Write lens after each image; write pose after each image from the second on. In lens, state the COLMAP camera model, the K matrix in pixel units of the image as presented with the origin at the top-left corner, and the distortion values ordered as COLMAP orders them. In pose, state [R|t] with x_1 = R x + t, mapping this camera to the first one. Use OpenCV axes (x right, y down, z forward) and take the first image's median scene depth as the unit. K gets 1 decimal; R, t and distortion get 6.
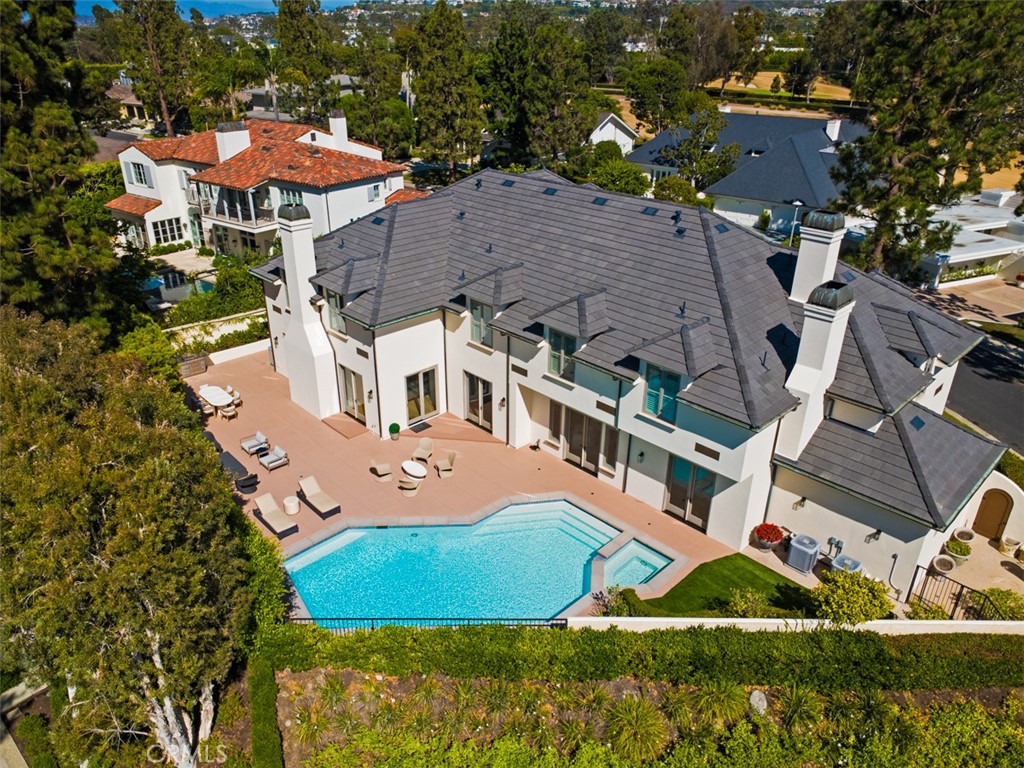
lens RADIAL K [[714.4, 0, 512.0], [0, 714.4, 384.0], [0, 0, 1]] dist [-0.001217, 0.008764]
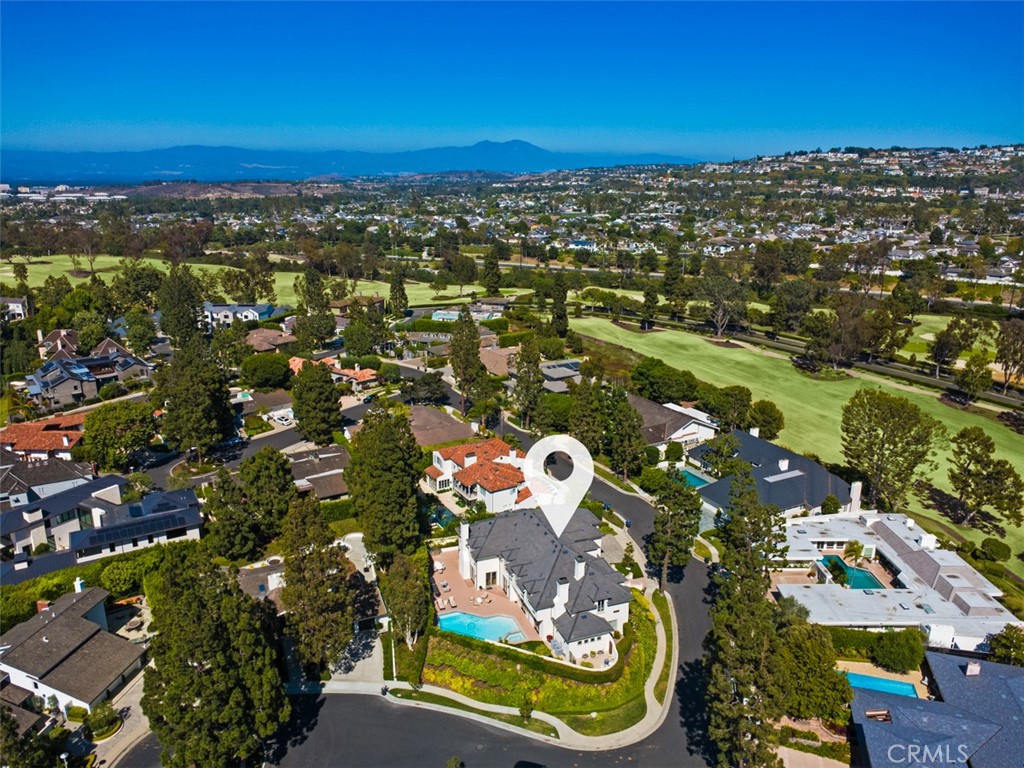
lens RADIAL K [[714.4, 0, 512.0], [0, 714.4, 384.0], [0, 0, 1]] dist [-0.001217, 0.008764]
pose [[0.916013, 0.109693, -0.385861, 1.285601], [-0.174620, 0.975007, -0.137363, -0.480675], [0.361149, 0.193206, 0.912273, -2.450839]]
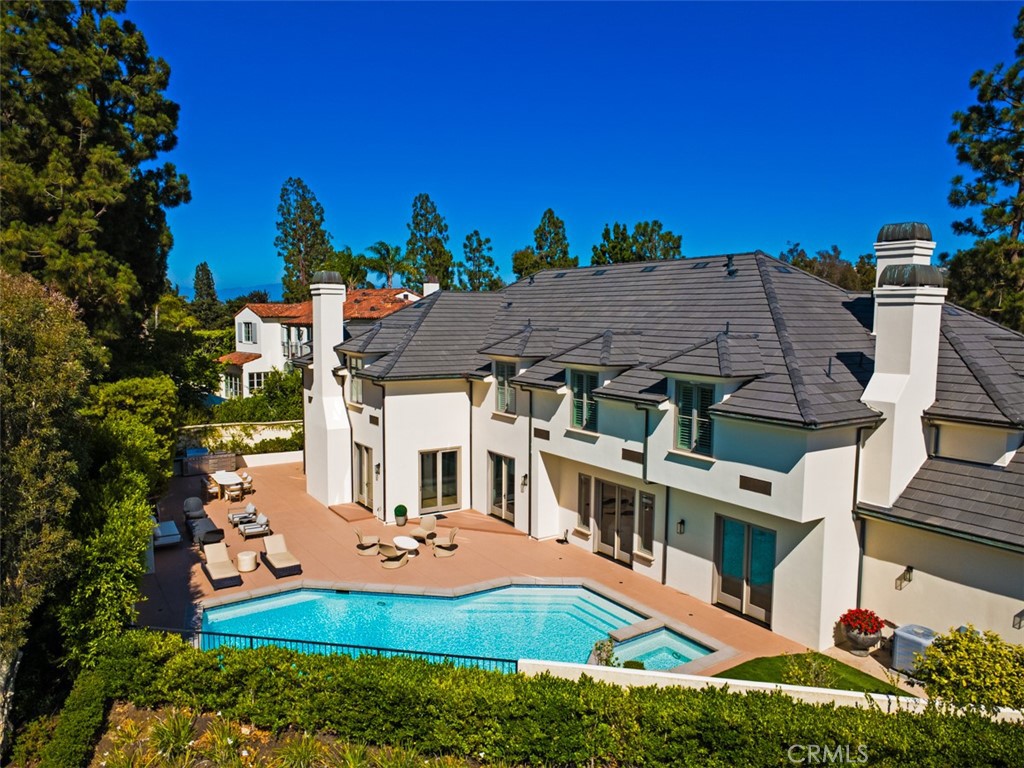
lens RADIAL K [[714.4, 0, 512.0], [0, 714.4, 384.0], [0, 0, 1]] dist [-0.001217, 0.008764]
pose [[0.982269, 0.014946, -0.186878, 0.131646], [-0.079217, 0.936545, -0.341479, 0.214766], [0.169915, 0.350229, 0.921124, 0.198670]]
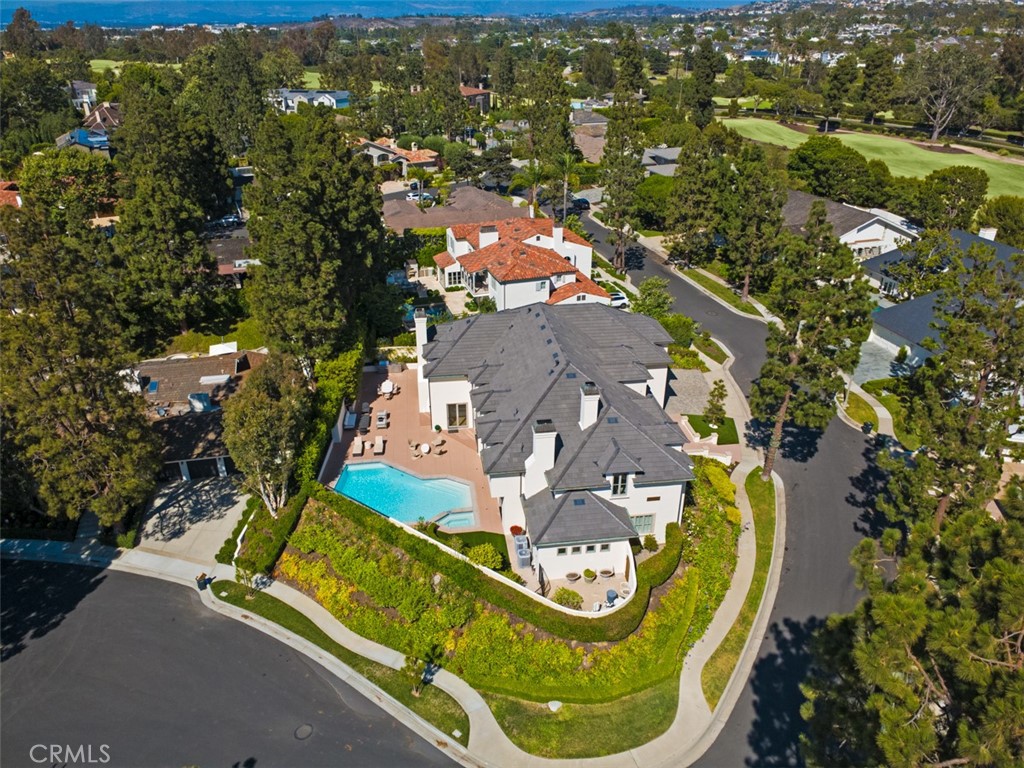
lens RADIAL K [[714.4, 0, 512.0], [0, 714.4, 384.0], [0, 0, 1]] dist [-0.001217, 0.008764]
pose [[0.801264, 0.264564, -0.536640, 1.112595], [-0.254510, 0.962445, 0.094473, -0.316287], [0.541480, 0.060882, 0.838506, -0.606091]]
